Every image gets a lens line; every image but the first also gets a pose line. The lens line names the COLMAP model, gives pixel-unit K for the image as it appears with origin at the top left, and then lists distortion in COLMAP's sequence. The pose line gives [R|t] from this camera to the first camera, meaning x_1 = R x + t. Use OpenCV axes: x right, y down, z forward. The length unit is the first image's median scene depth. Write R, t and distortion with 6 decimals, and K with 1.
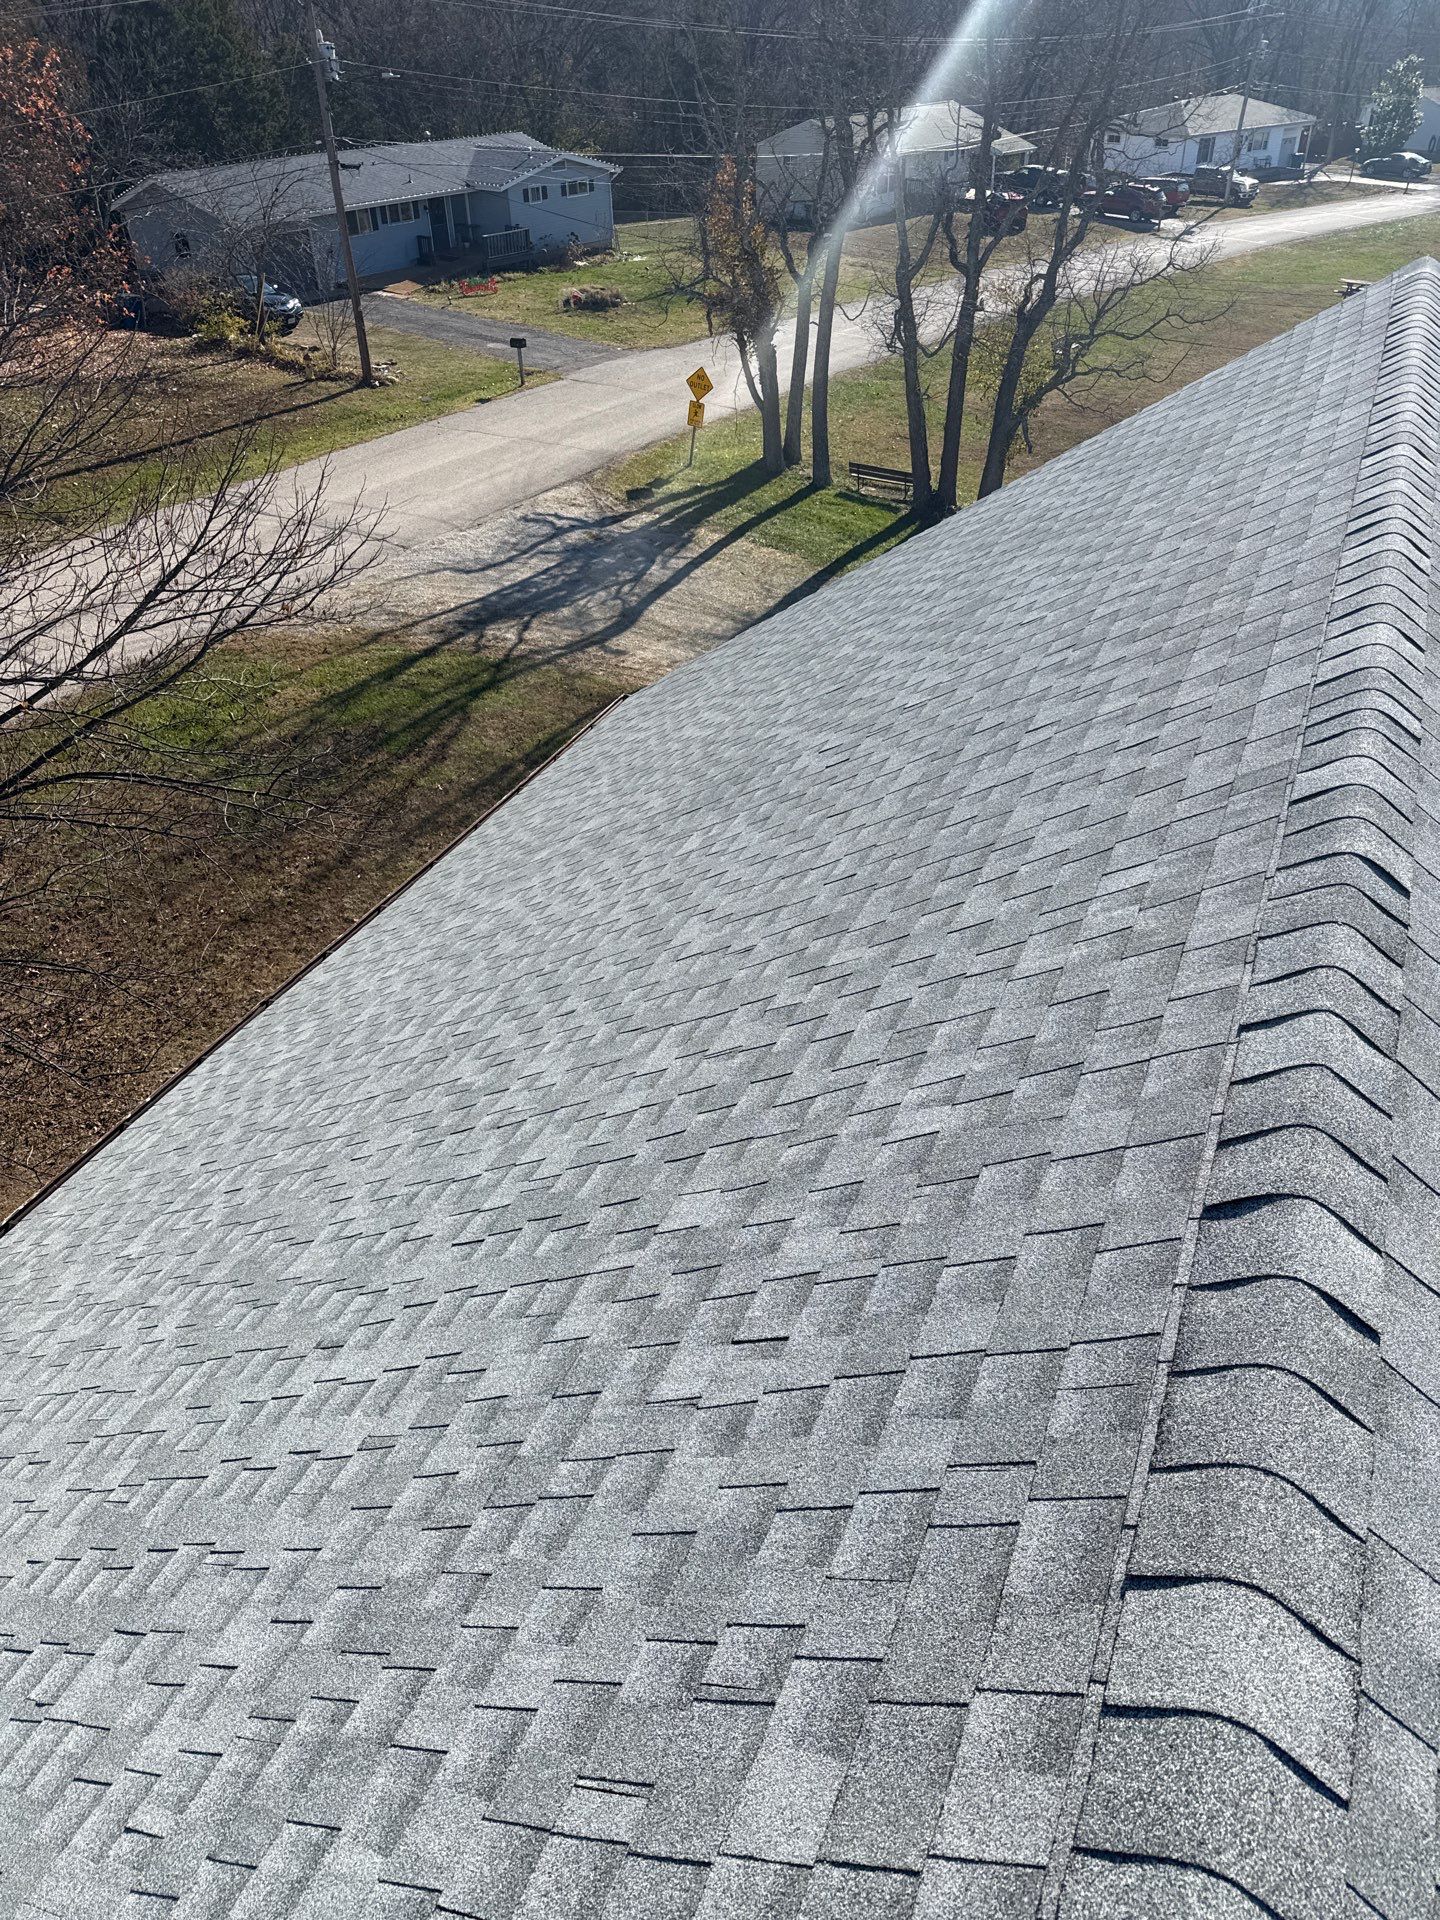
lens RADIAL K [[1337.8, 0, 720.0], [0, 1337.8, 960.0], [0, 0, 1]] dist [-0.000611, -0.004740]
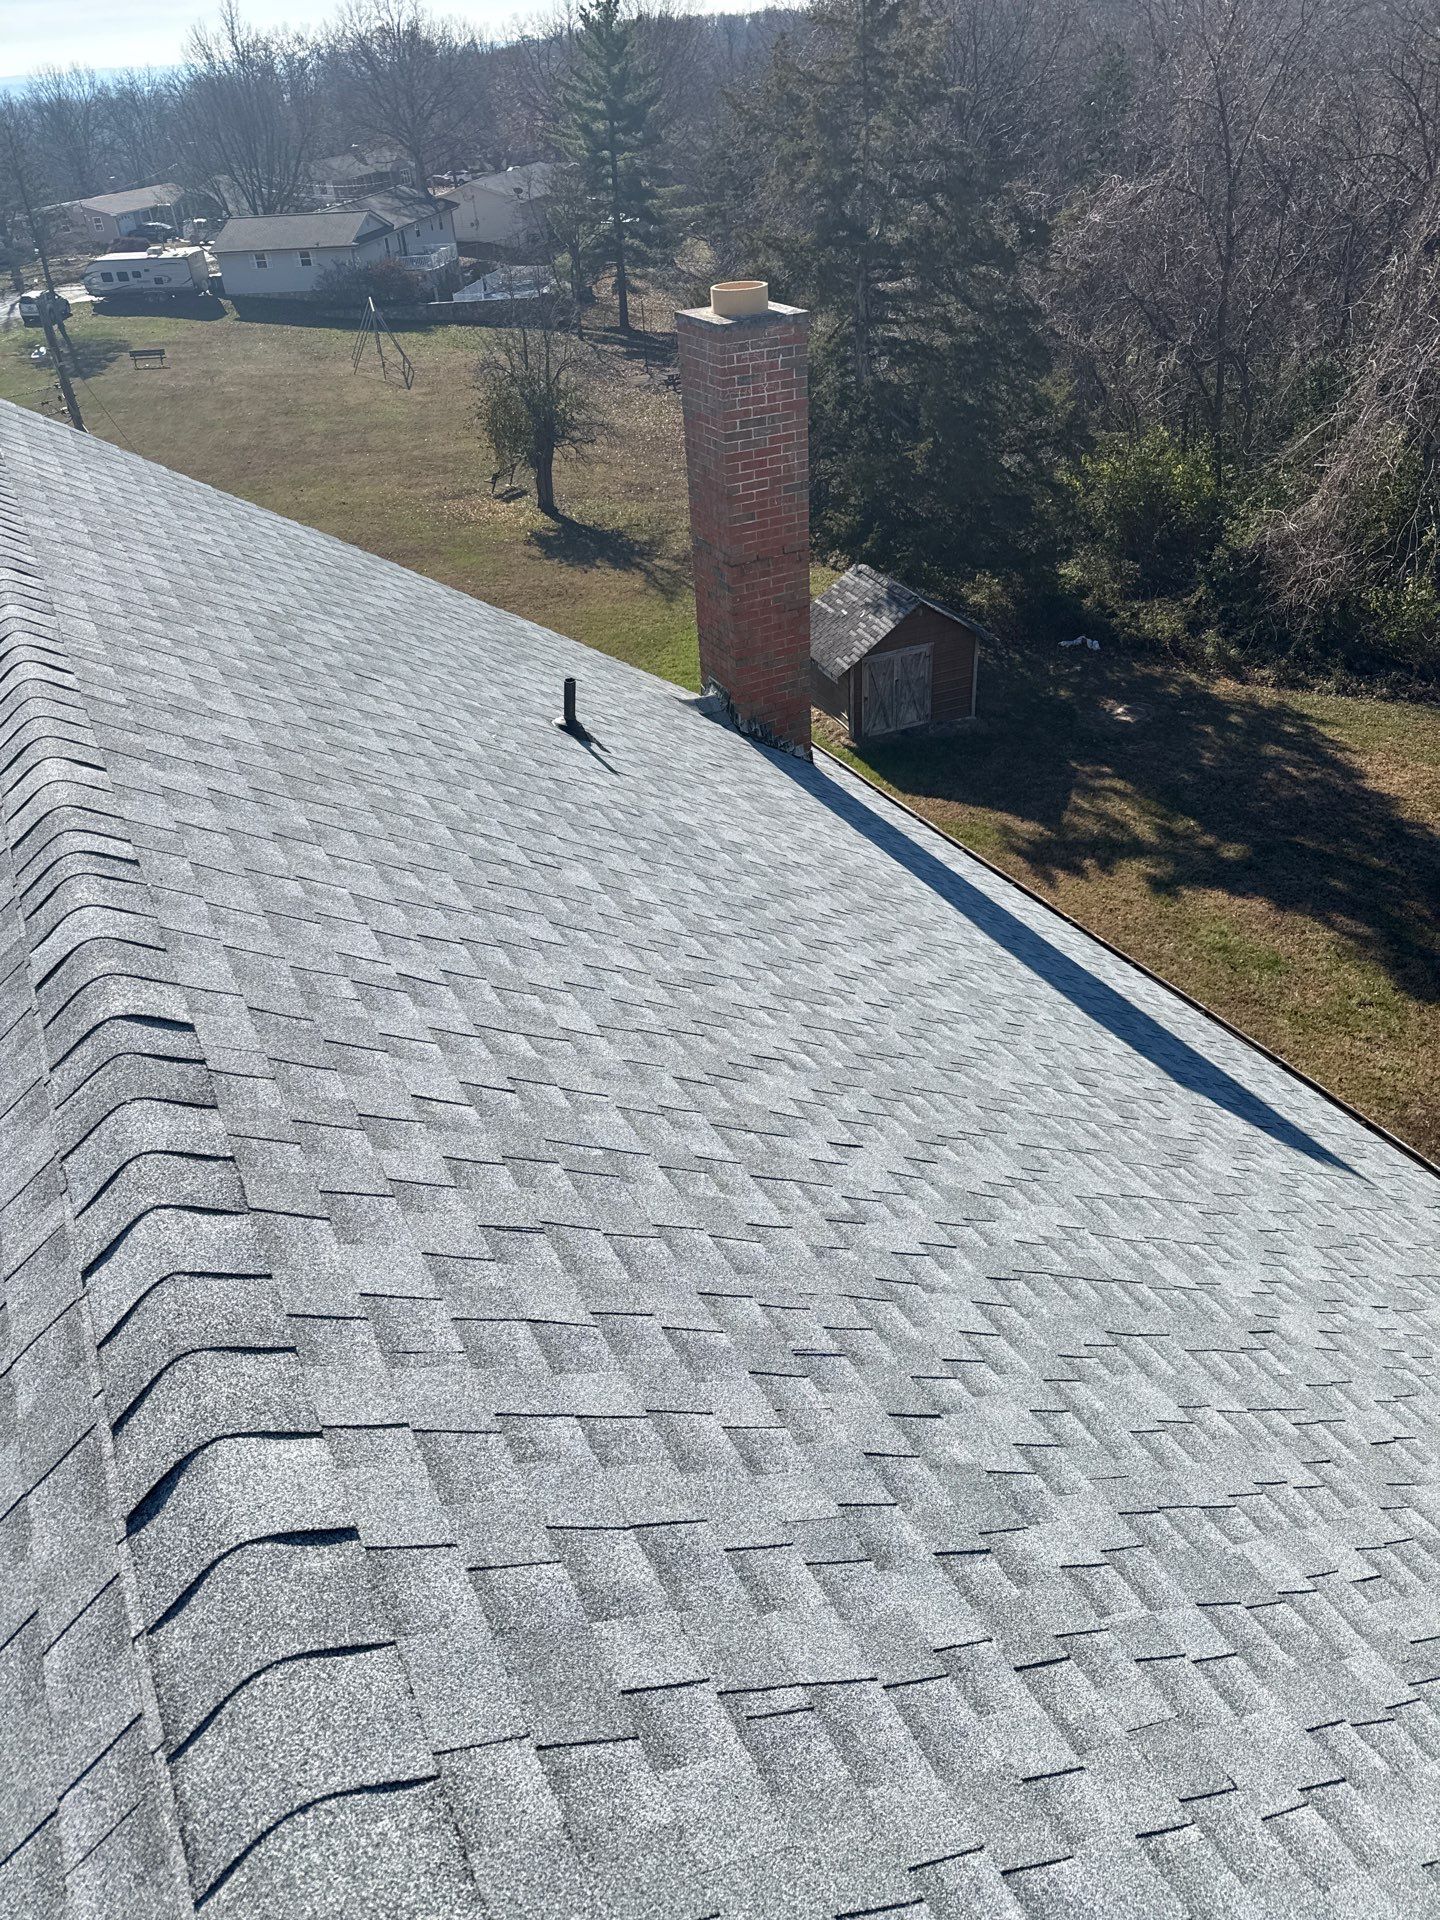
lens RADIAL K [[1337.8, 0, 720.0], [0, 1337.8, 960.0], [0, 0, 1]] dist [-0.000611, -0.004740]
pose [[0.621570, -0.454495, 0.638032, 0.202030], [0.496278, 0.858650, 0.128177, -0.030190], [-0.606102, 0.236971, 0.759266, 0.071463]]
